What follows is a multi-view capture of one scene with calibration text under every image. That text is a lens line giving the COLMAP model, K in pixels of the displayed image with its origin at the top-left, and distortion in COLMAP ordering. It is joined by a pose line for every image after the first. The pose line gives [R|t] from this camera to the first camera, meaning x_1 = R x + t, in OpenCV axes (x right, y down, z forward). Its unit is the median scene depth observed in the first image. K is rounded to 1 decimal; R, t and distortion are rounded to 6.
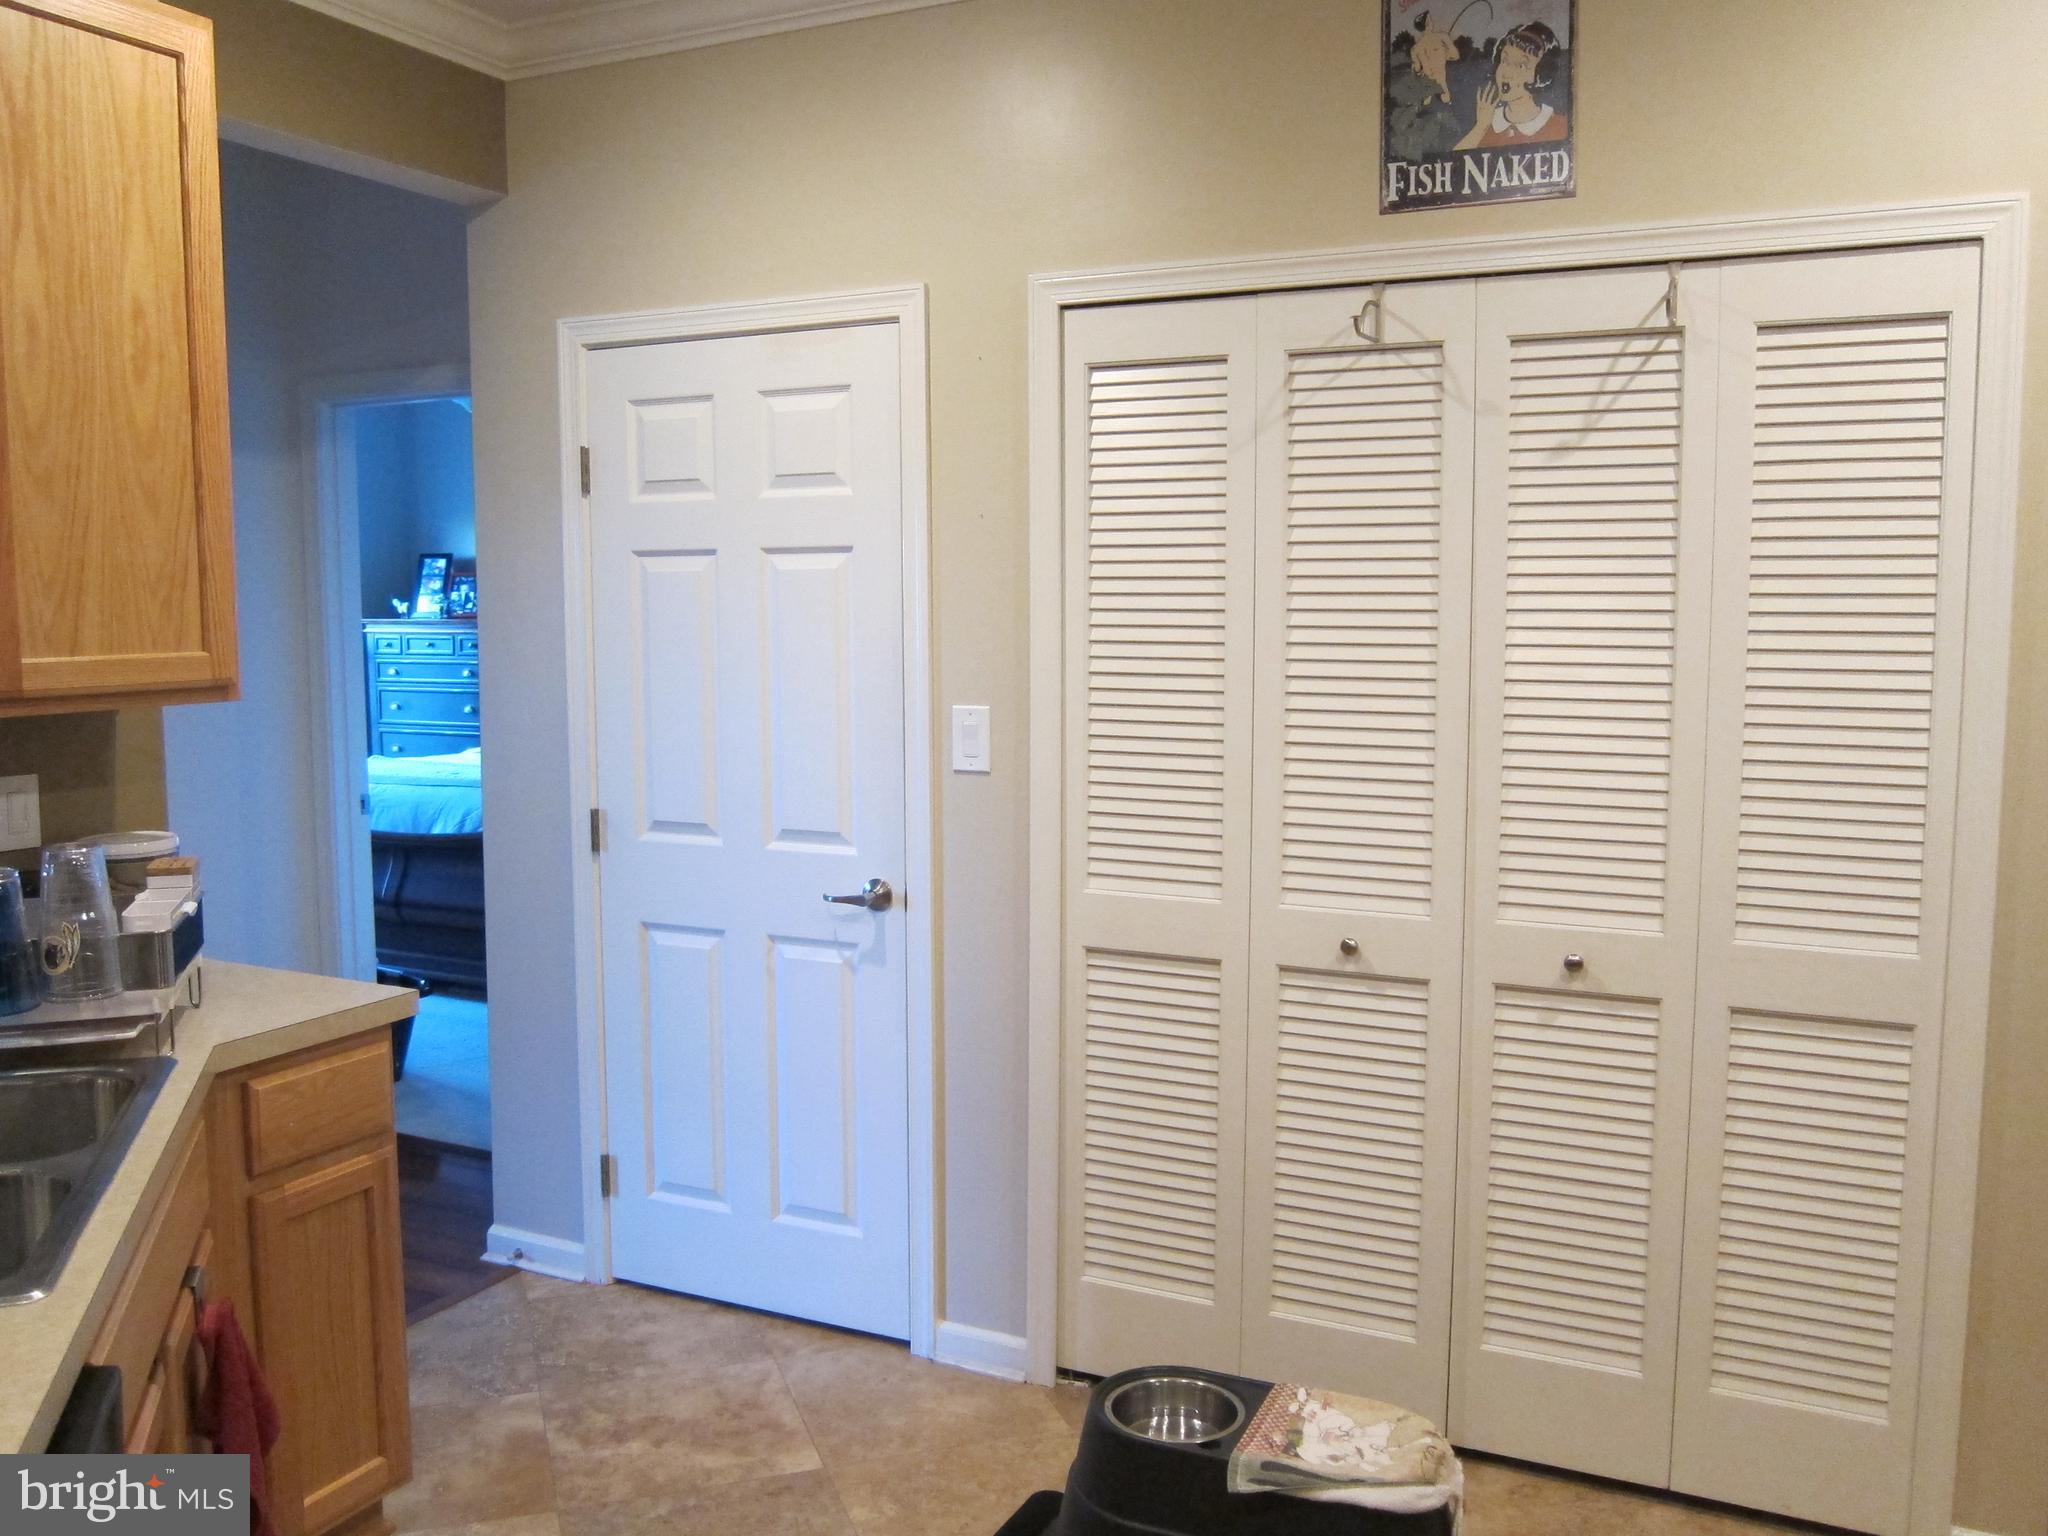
lens RADIAL K [[1709.2, 0, 1036.8], [0, 1709.2, 768.2], [0, 0, 1]] dist [-0.057016, 0.018853]
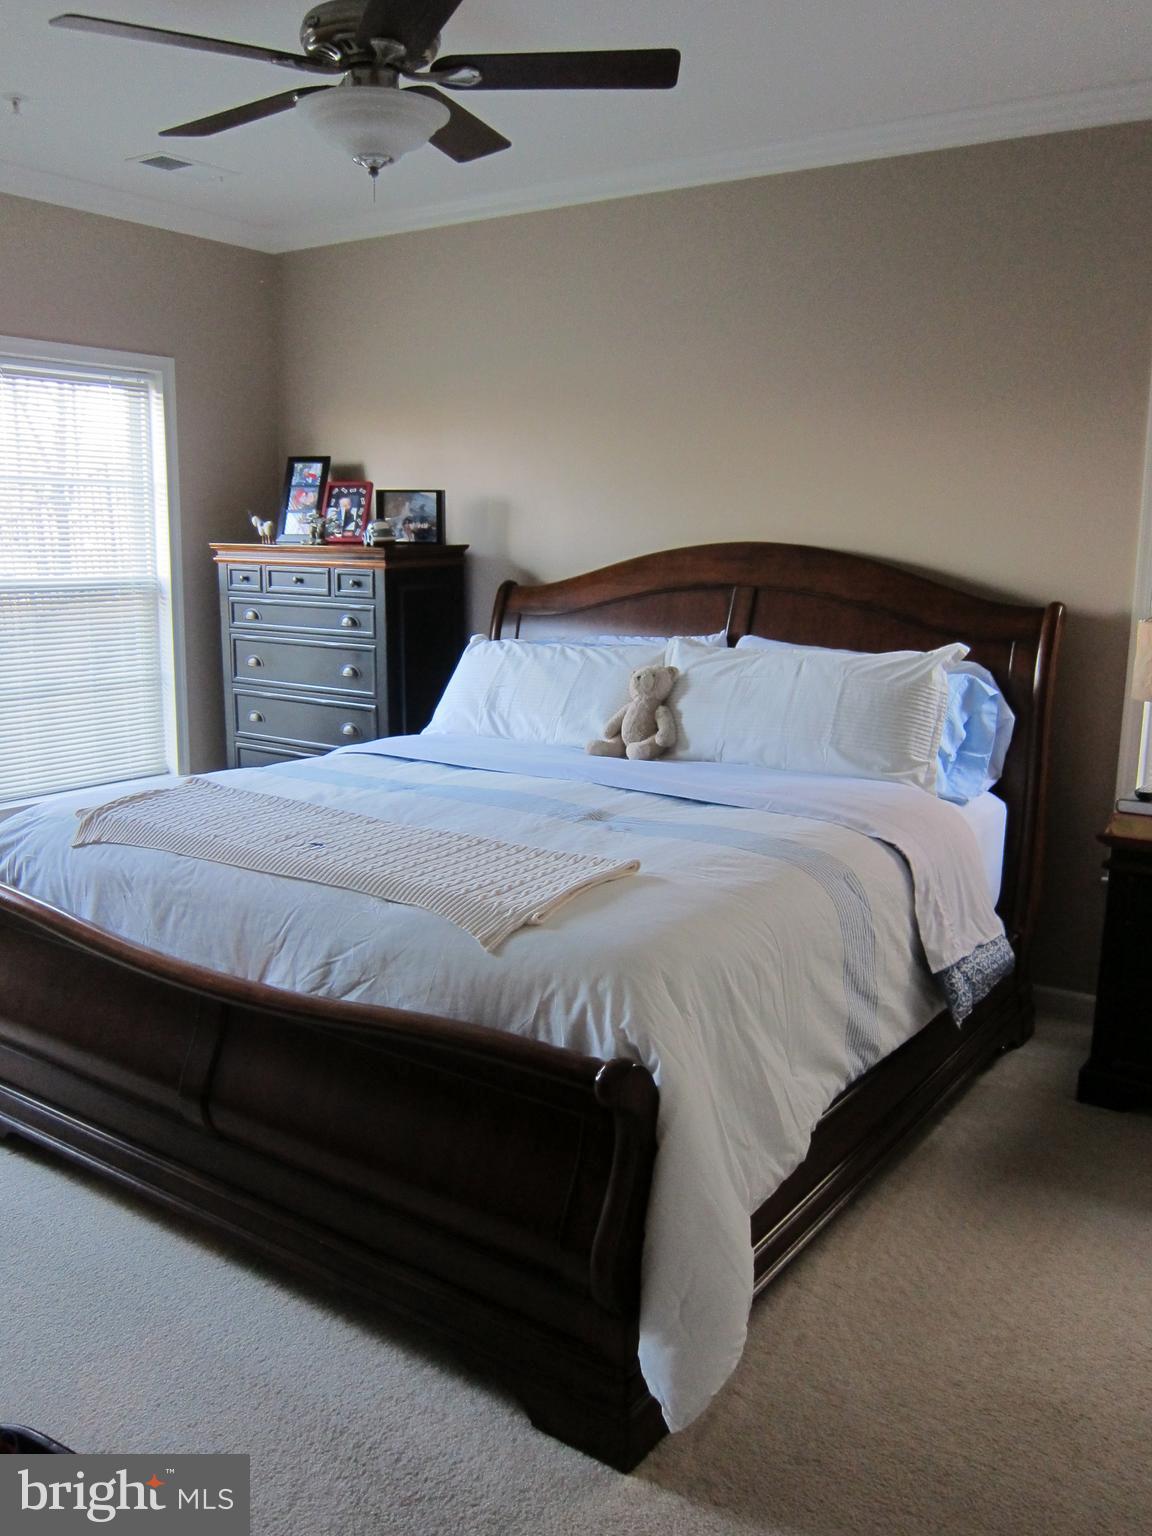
lens RADIAL K [[1281.9, 0, 580.0], [0, 1281.9, 771.3], [0, 0, 1]] dist [-0.057016, 0.018853]
pose [[0.988570, 0.042176, -0.144744, -0.151366], [-0.029084, 0.995390, 0.091399, -0.043640], [0.147931, -0.086145, 0.985239, 0.459597]]
